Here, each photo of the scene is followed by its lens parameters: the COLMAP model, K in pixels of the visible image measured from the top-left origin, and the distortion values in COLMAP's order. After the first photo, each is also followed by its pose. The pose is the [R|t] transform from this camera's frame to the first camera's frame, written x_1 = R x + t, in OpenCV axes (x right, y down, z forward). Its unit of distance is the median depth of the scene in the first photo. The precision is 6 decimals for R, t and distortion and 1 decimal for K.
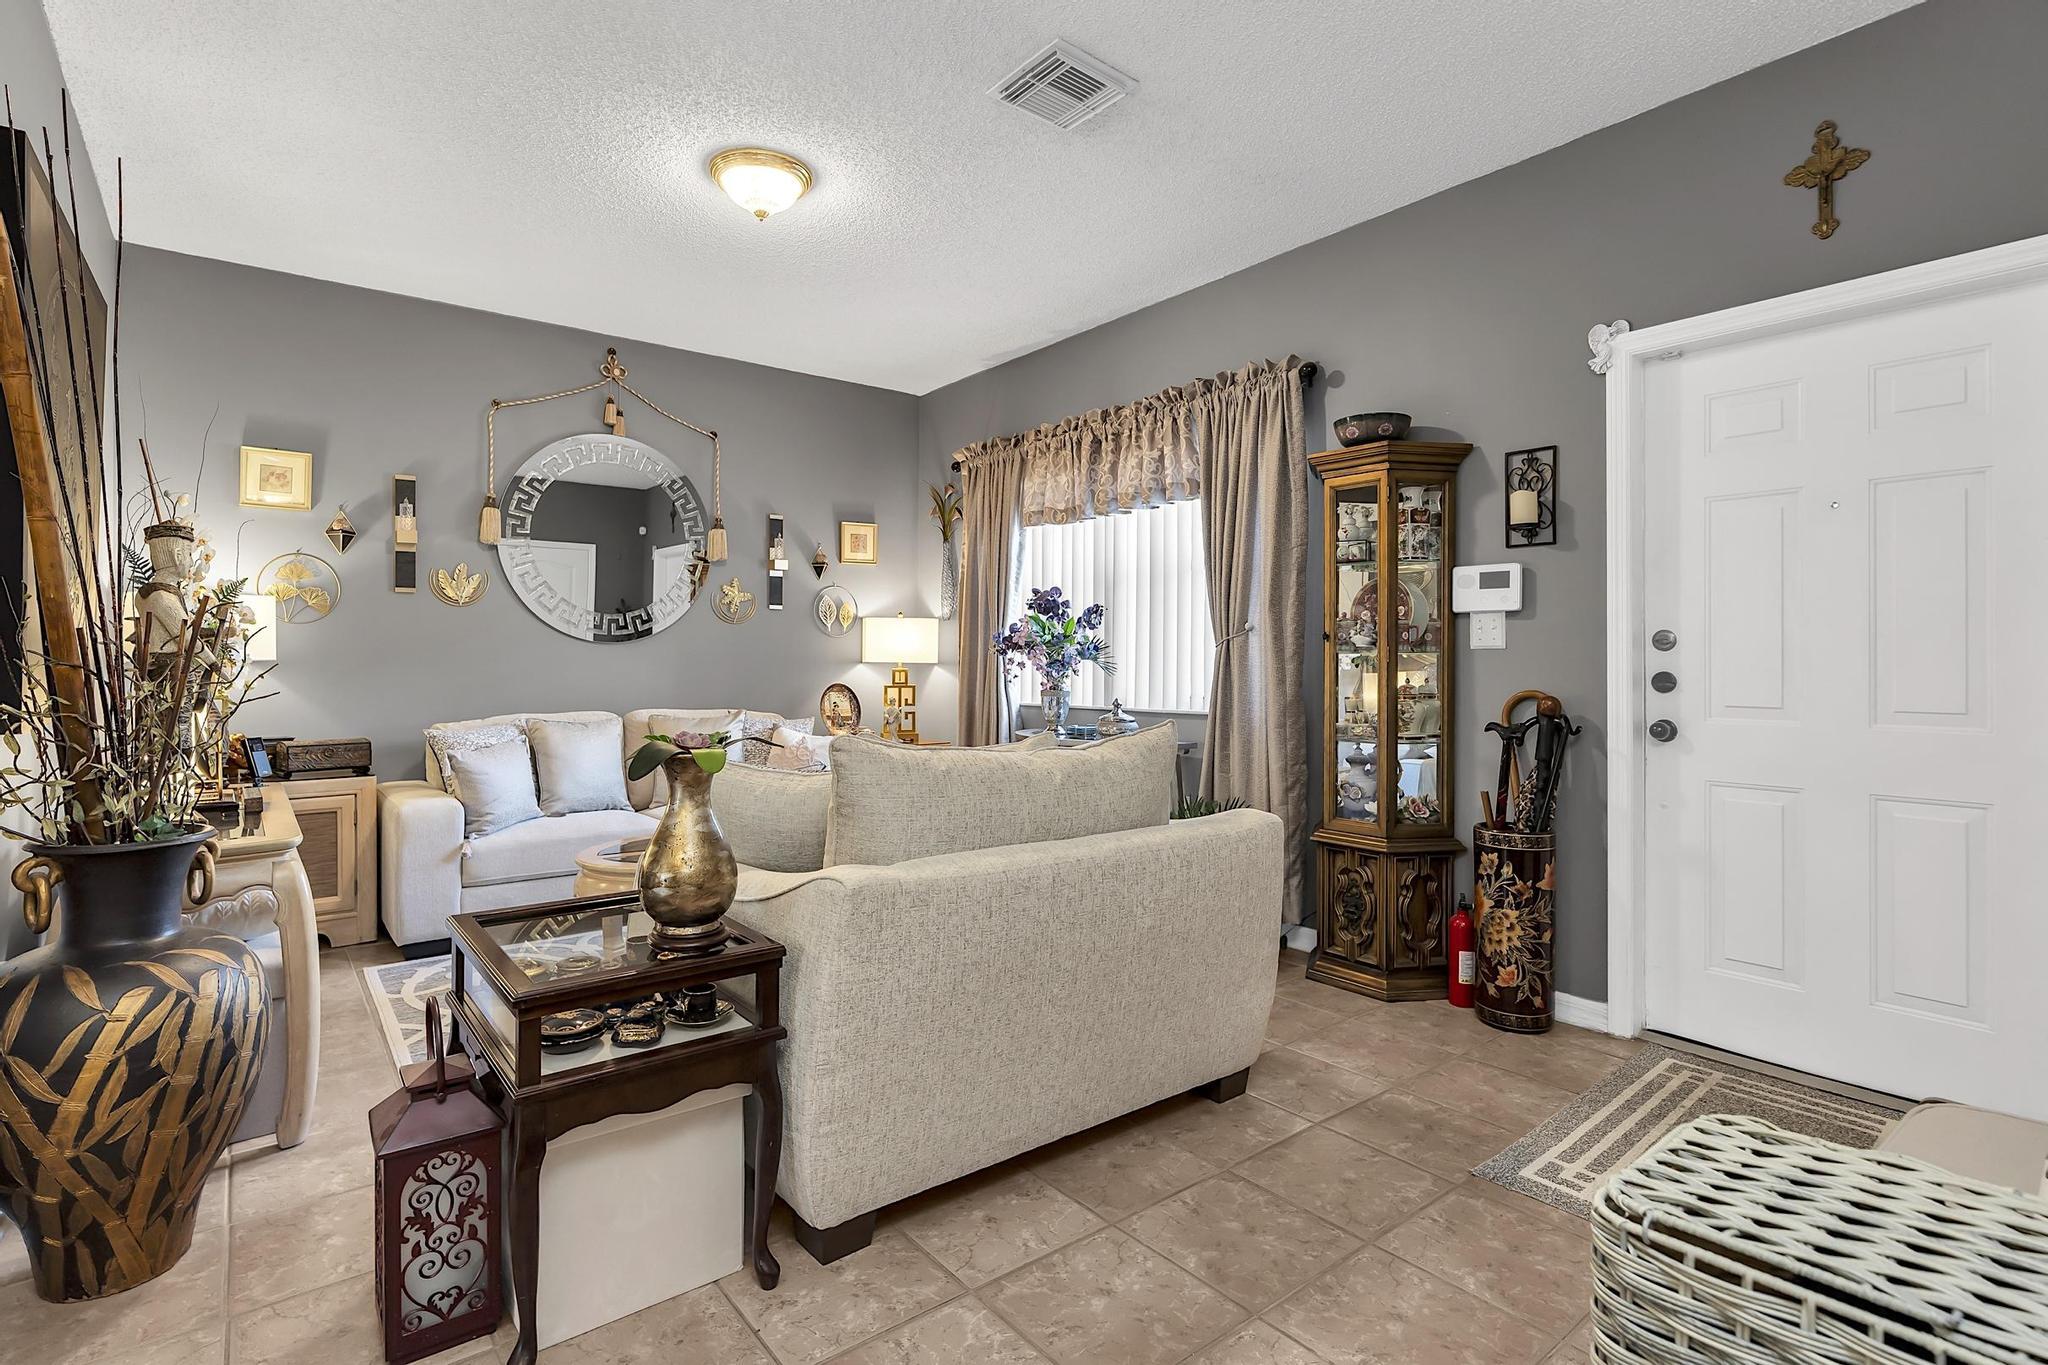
lens RADIAL K [[975.5, 0, 1030.6], [0, 975.5, 665.3], [0, 0, 1]] dist [-0.008605, 0.003916]
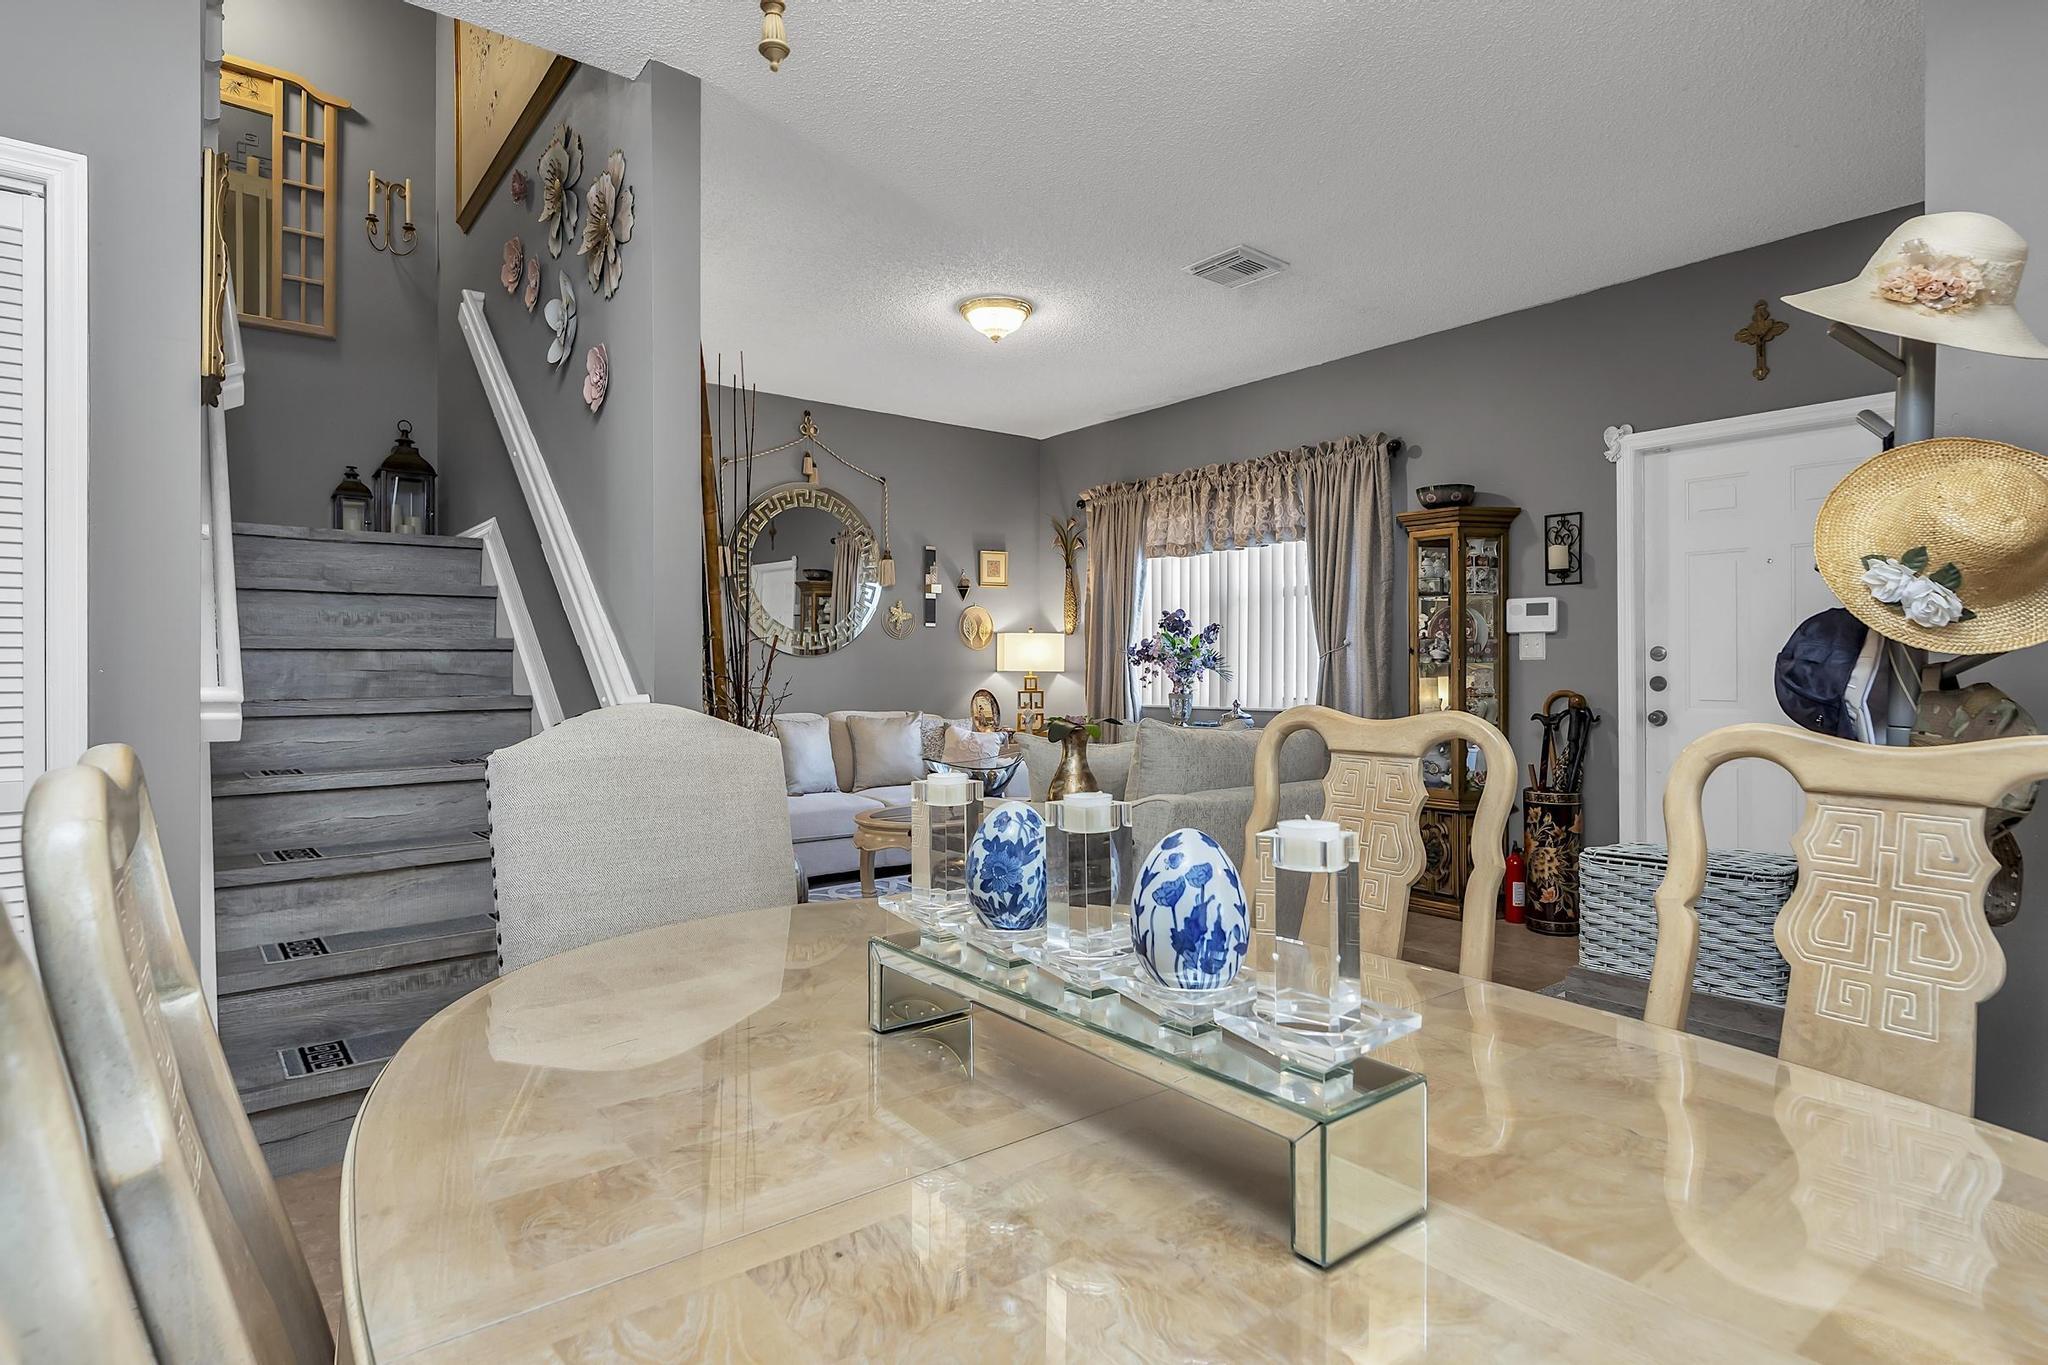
lens RADIAL K [[1062.6, 0, 1056.3], [0, 1062.6, 672.9], [0, 0, 1]] dist [-0.005274, 0.001945]
pose [[0.999669, -0.004866, 0.025278, -0.199617], [0.004845, 0.999988, 0.000867, -0.002785], [-0.025282, -0.000744, 0.999680, -0.398385]]
